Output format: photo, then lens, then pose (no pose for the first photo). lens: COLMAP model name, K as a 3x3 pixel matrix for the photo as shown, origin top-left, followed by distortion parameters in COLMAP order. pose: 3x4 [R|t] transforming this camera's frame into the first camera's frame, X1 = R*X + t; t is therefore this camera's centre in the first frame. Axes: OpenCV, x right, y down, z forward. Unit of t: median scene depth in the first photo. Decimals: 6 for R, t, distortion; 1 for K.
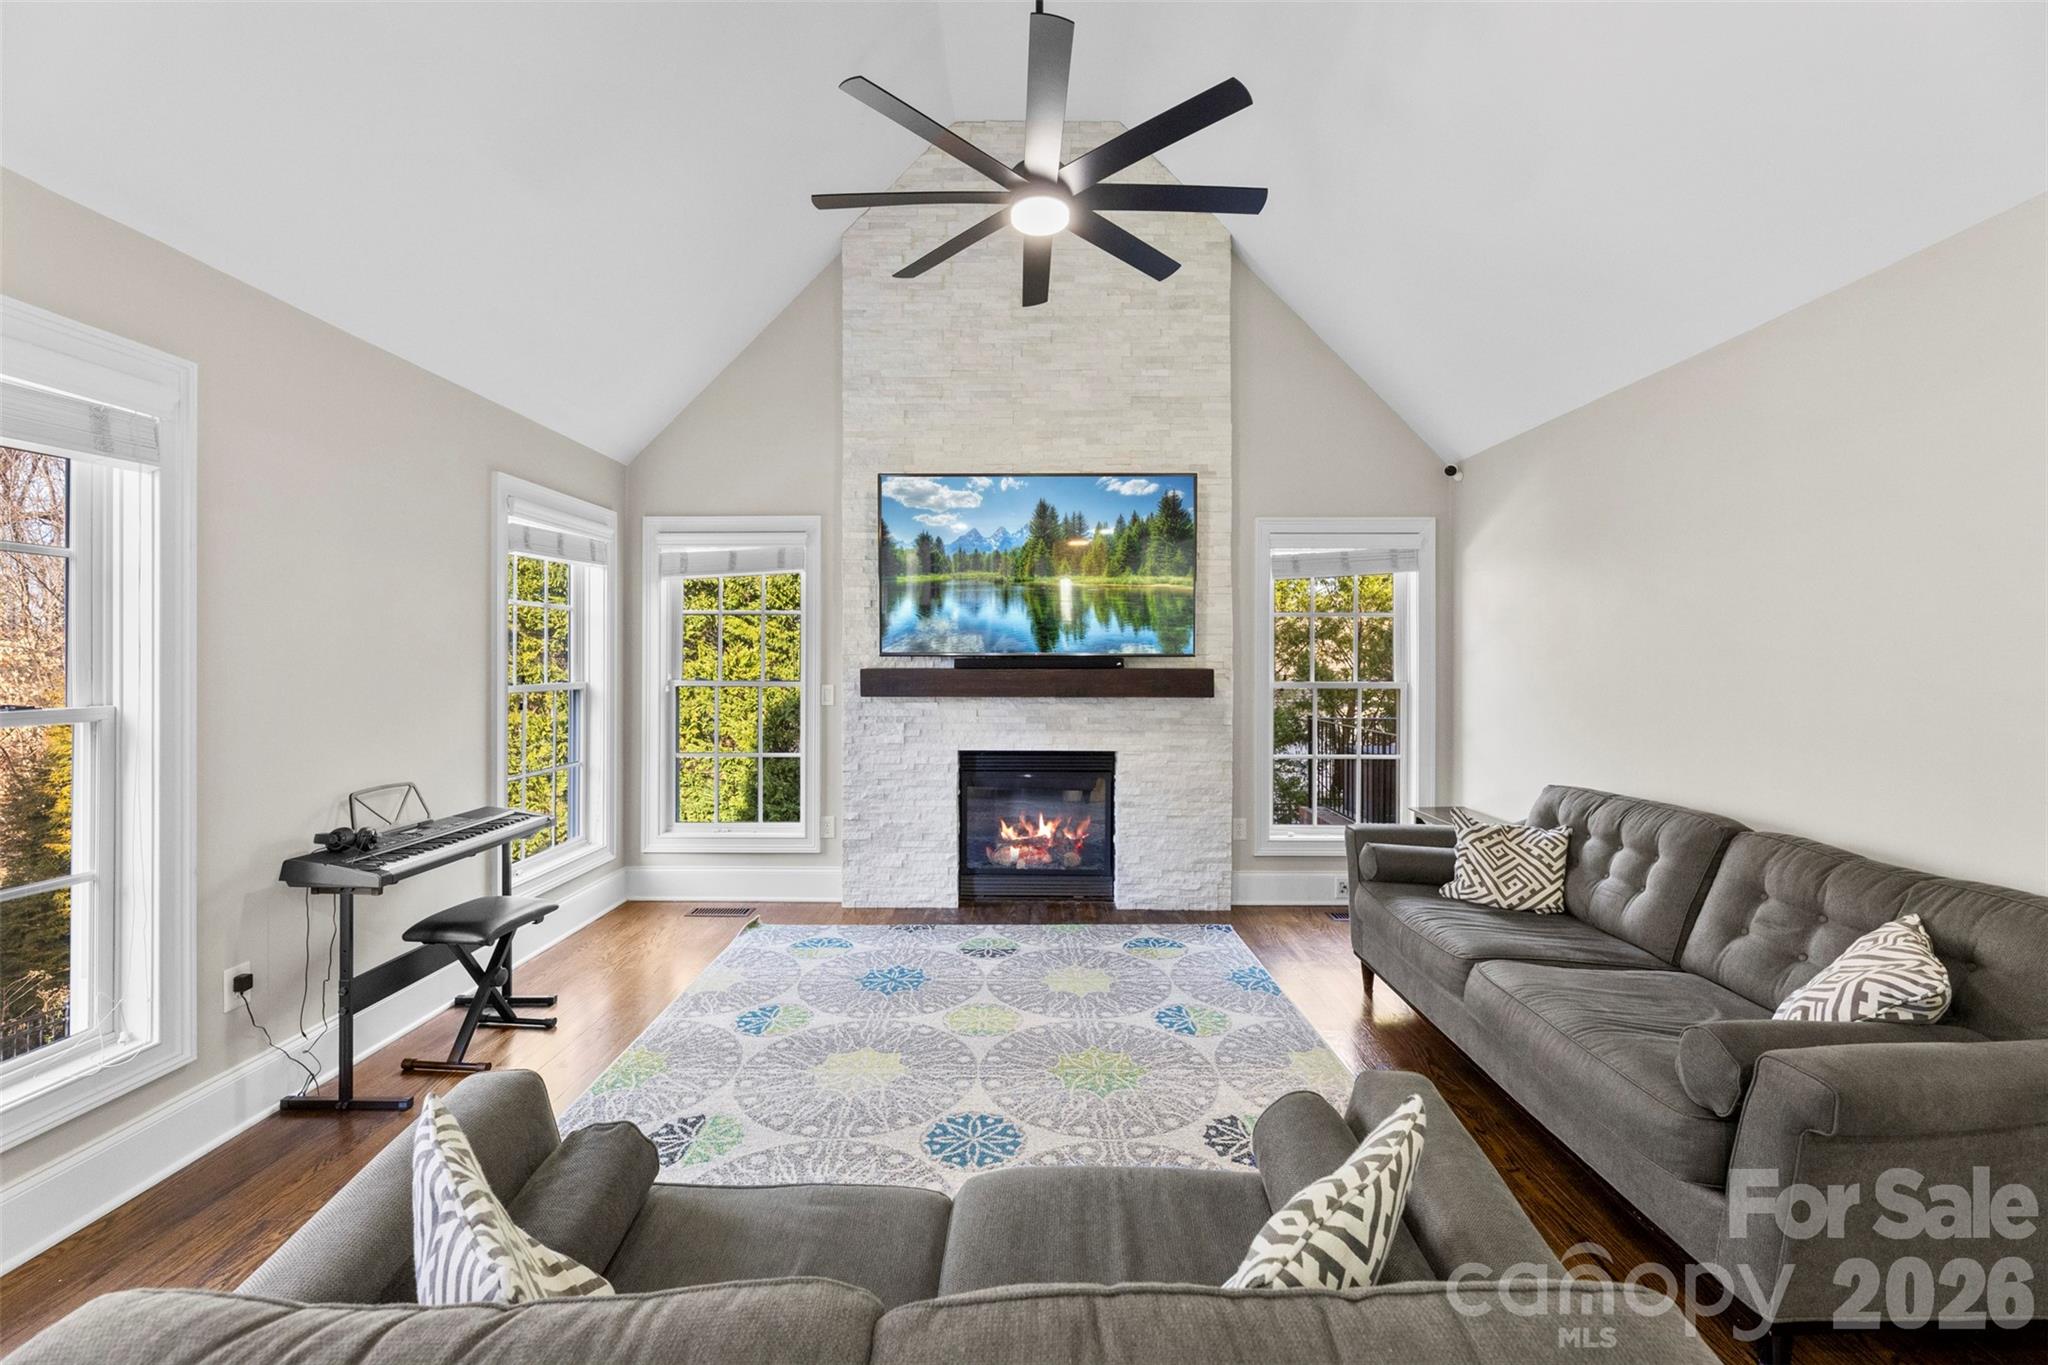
lens RADIAL K [[819.9, 0, 1020.8], [0, 819.9, 664.0], [0, 0, 1]] dist [-0.003614, -0.000218]
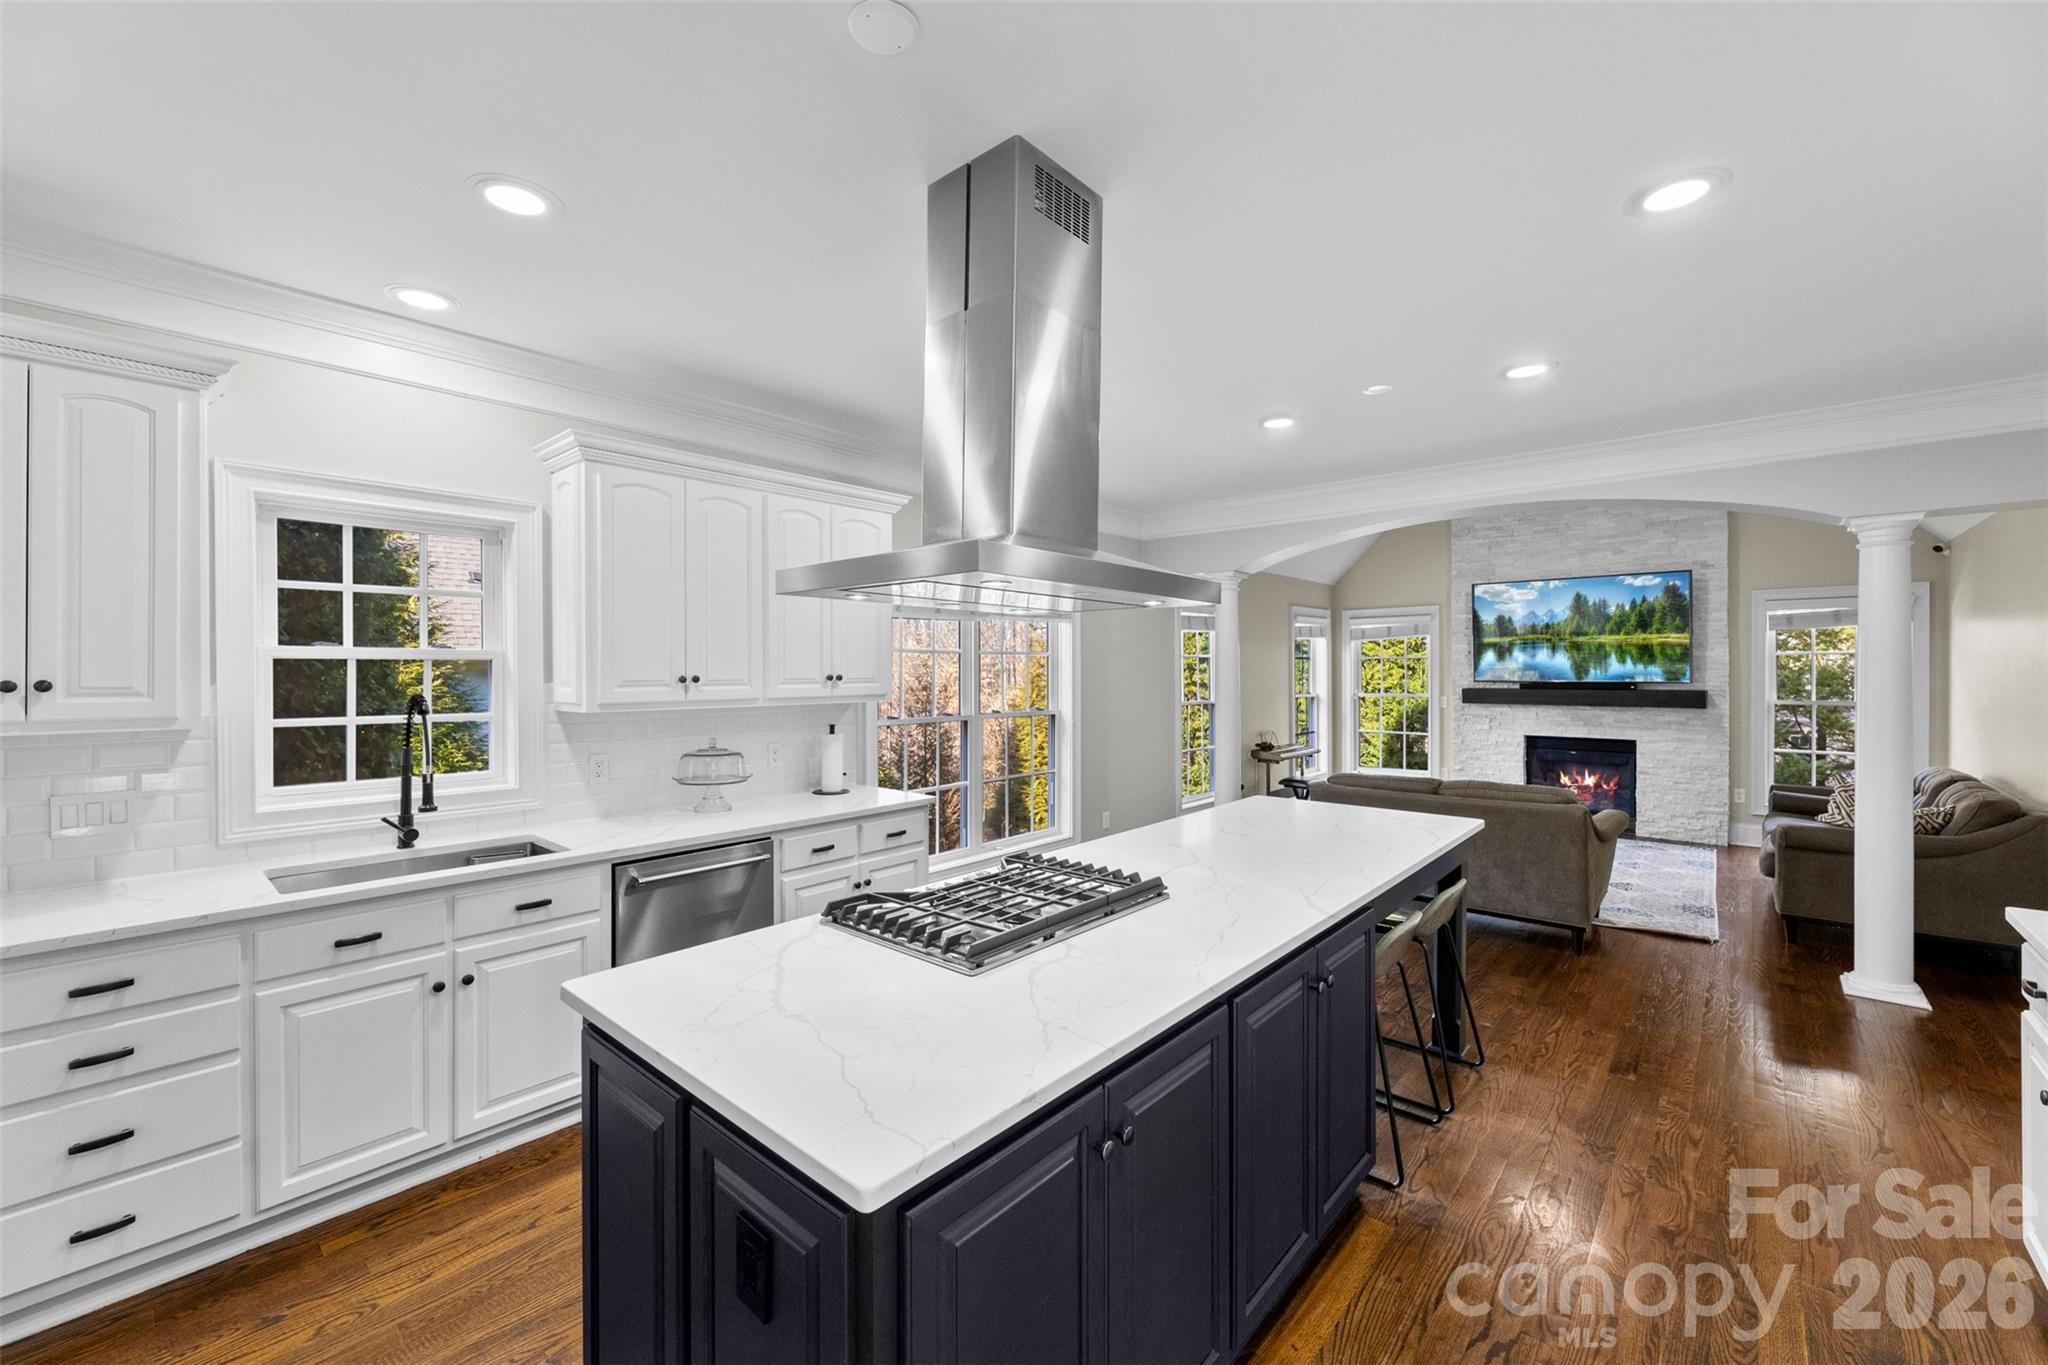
lens RADIAL K [[819.9, 0, 1014.0], [0, 819.9, 669.2], [0, 0, 1]] dist [-0.003614, -0.000218]
pose [[0.746646, -0.005035, -0.665202, 0.285387], [0.001726, 0.999983, -0.005632, -0.029495], [0.665219, 0.003057, 0.746642, -1.081182]]
